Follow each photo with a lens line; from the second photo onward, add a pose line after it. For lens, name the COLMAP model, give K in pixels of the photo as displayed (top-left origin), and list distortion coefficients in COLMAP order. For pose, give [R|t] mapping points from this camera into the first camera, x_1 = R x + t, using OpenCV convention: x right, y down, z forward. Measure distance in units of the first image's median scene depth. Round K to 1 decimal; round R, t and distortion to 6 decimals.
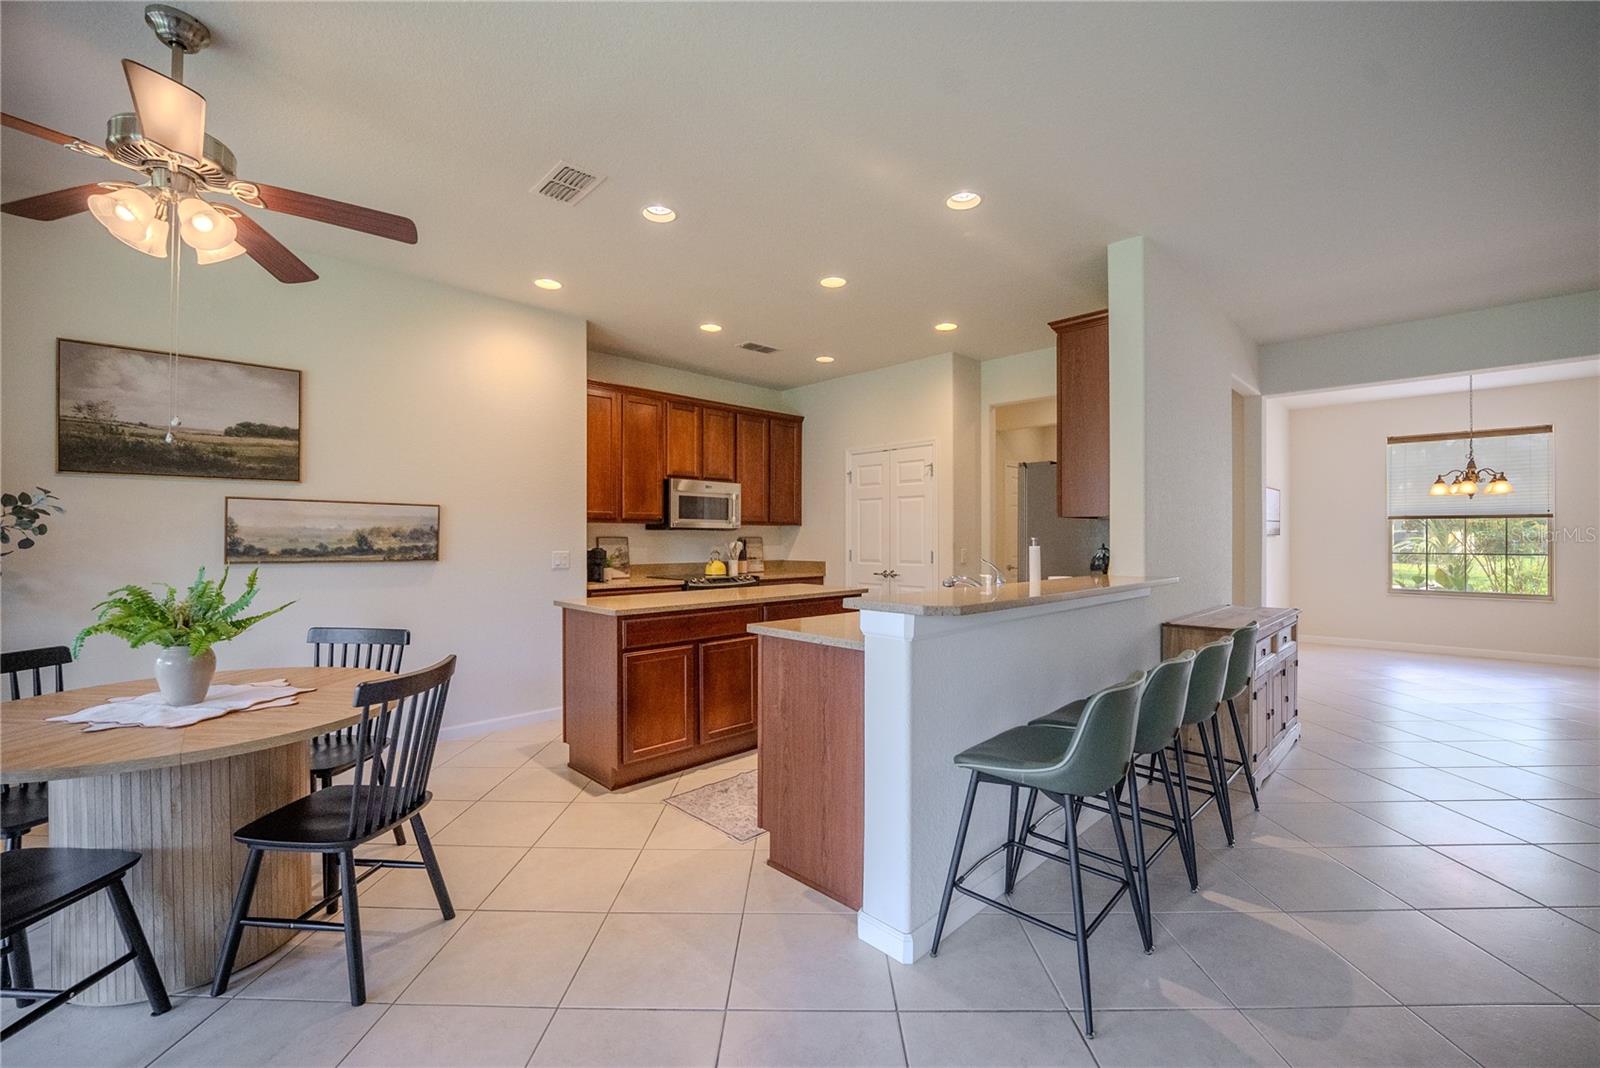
lens RADIAL K [[657.2, 0, 799.9], [0, 657.2, 536.9], [0, 0, 1]] dist [-0.034841, 0.005851]
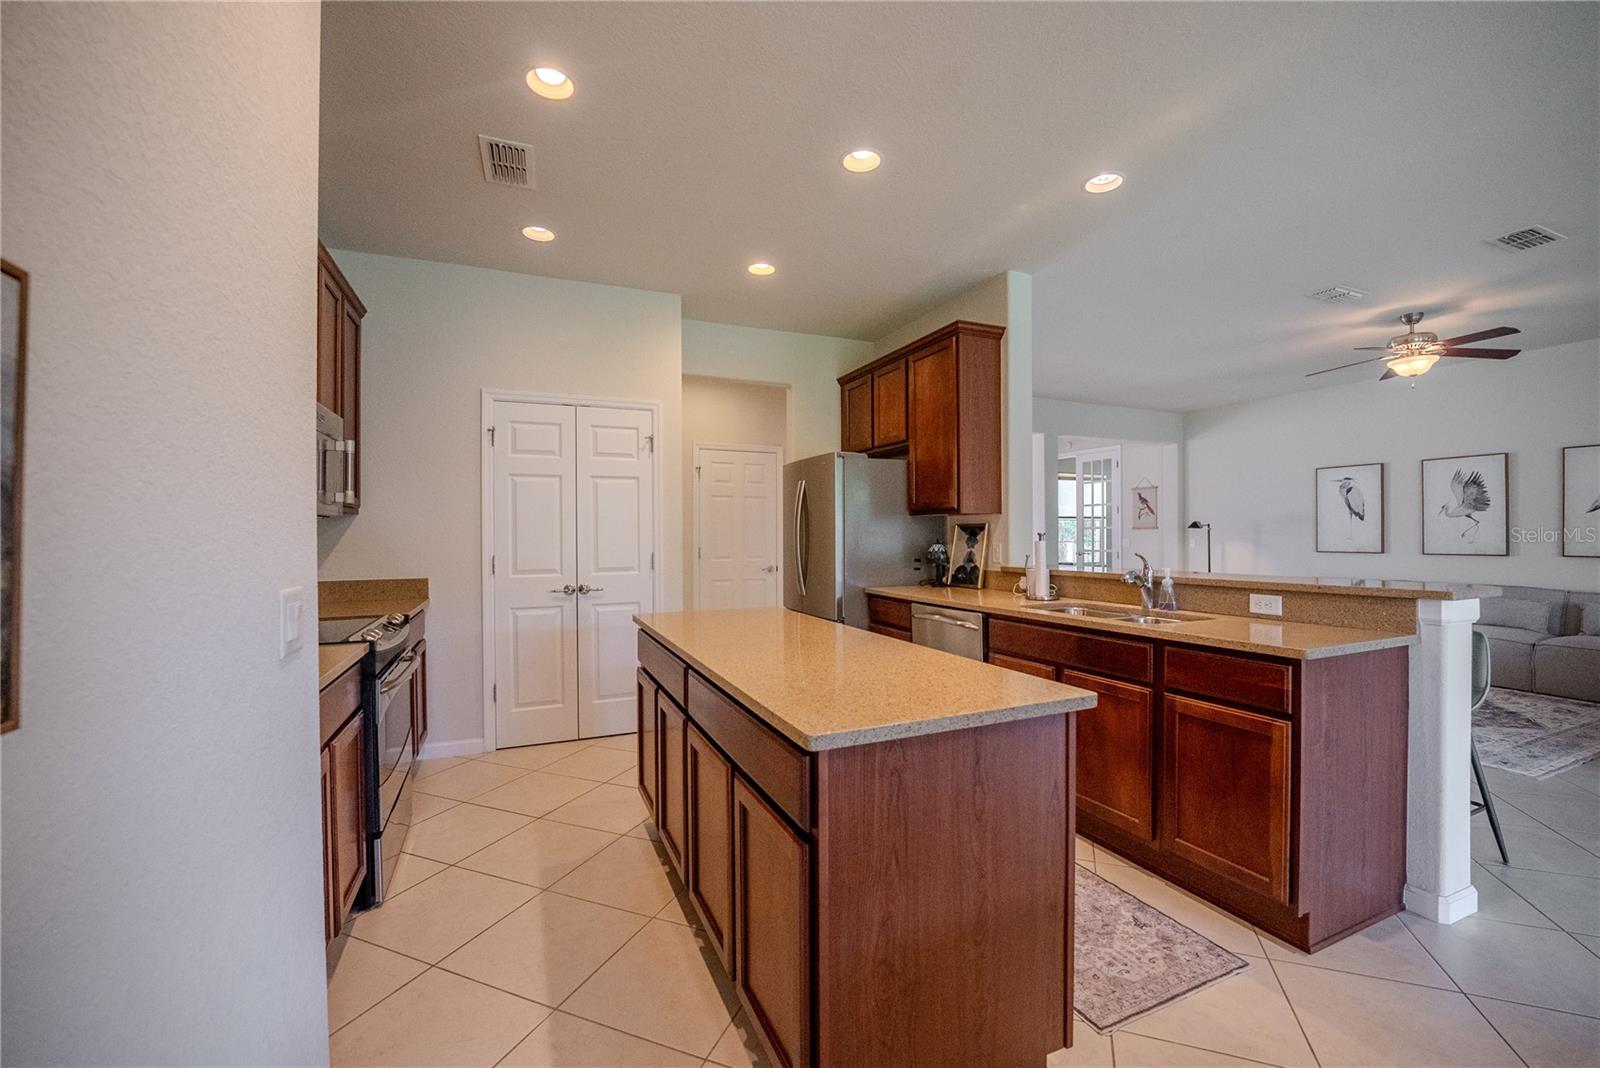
lens RADIAL K [[656.5, 0, 802.1], [0, 656.5, 536.4], [0, 0, 1]] dist [-0.029795, 0.003927]
pose [[0.351757, -0.005860, 0.936073, -0.648475], [0.005975, 0.999974, 0.004014, 0.001215], [-0.936072, 0.004180, 0.351783, 0.867234]]
